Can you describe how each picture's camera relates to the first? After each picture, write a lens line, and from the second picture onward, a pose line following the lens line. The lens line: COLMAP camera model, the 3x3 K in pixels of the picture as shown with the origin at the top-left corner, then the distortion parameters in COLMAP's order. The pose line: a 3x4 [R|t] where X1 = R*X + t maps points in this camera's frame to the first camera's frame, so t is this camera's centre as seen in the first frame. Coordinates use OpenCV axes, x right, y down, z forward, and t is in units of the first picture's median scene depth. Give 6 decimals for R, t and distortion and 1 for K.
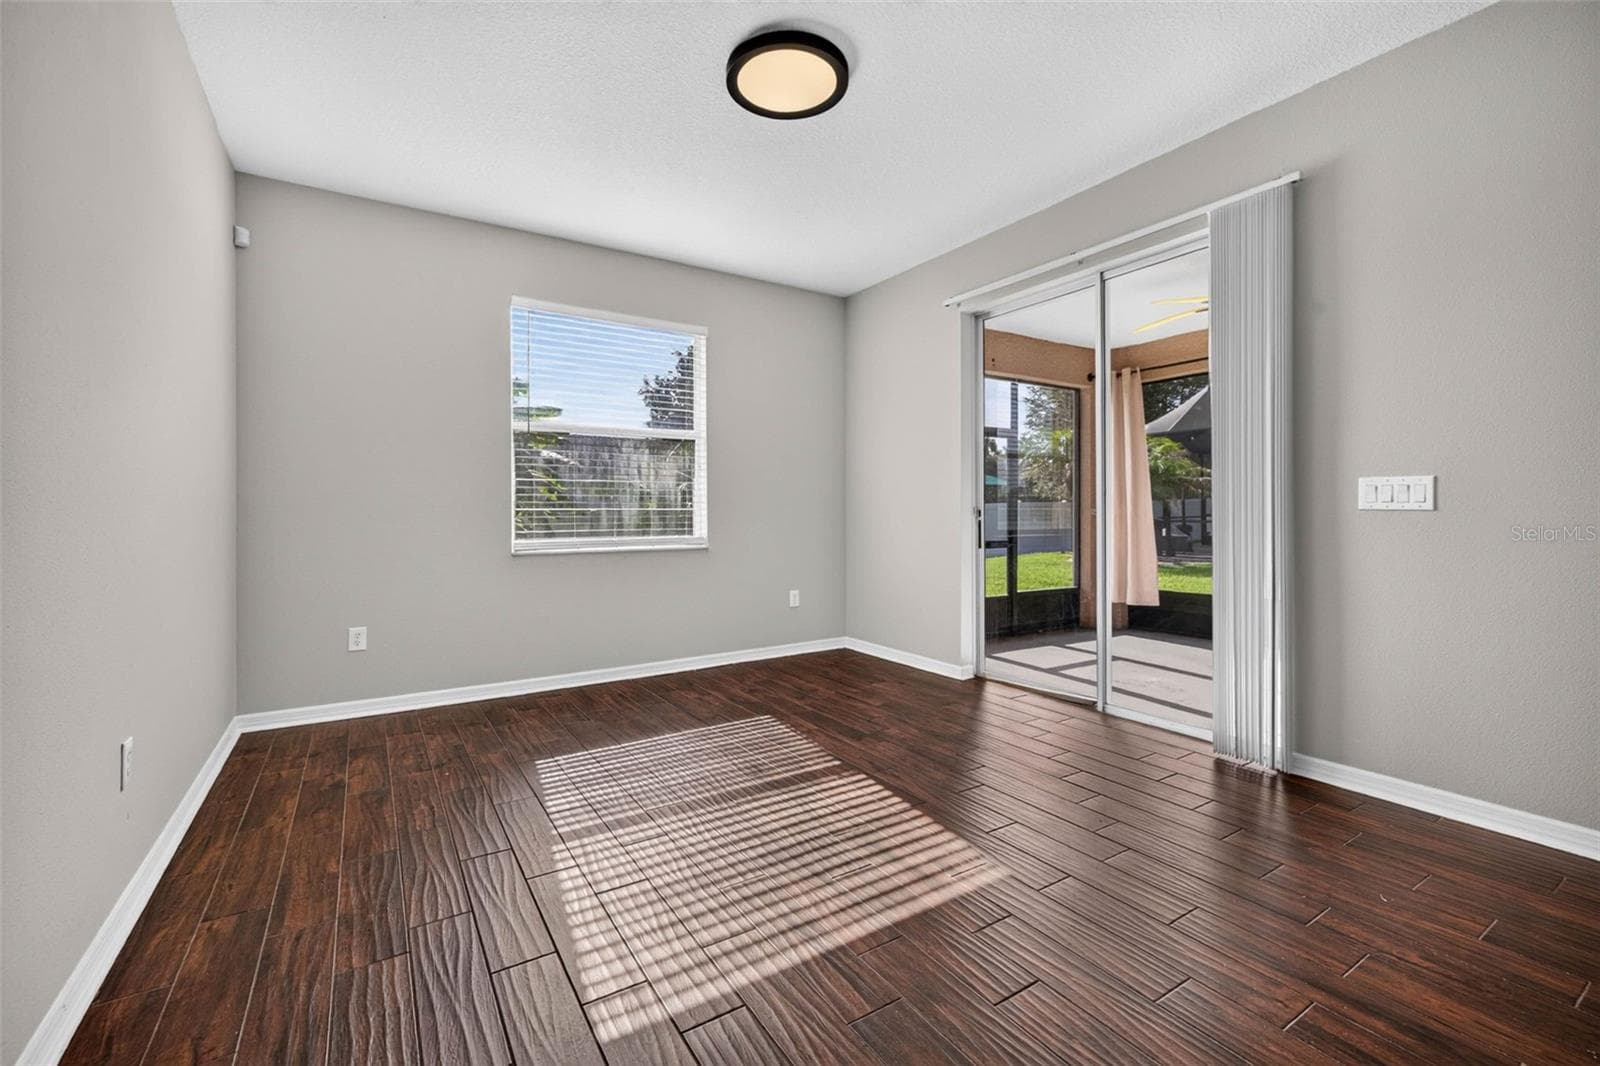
lens RADIAL K [[673.3, 0, 795.6], [0, 673.3, 508.9], [0, 0, 1]] dist [0.013088, -0.000006]
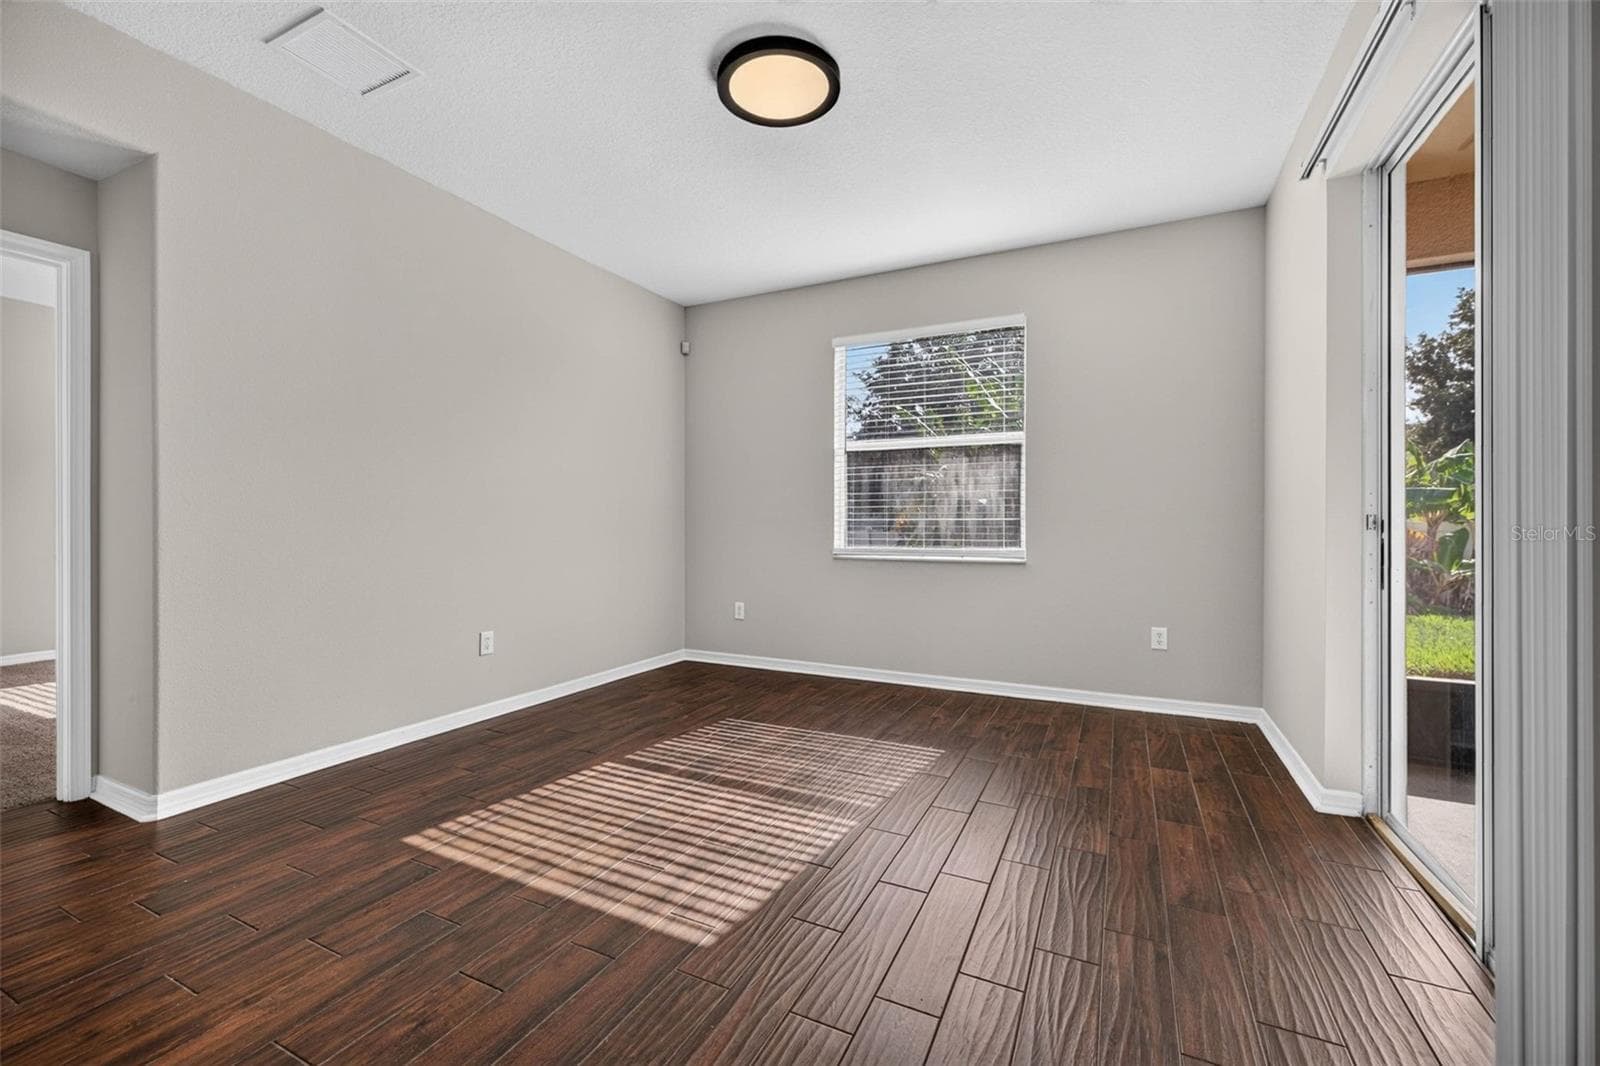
lens RADIAL K [[674.7, 0, 797.0], [0, 674.7, 522.7], [0, 0, 1]] dist [0.008773, 0.000081]
pose [[0.524374, 0.007466, -0.851455, 0.547028], [0.000237, 0.999960, 0.008915, -0.003762], [0.851488, -0.004877, 0.524351, 0.319874]]
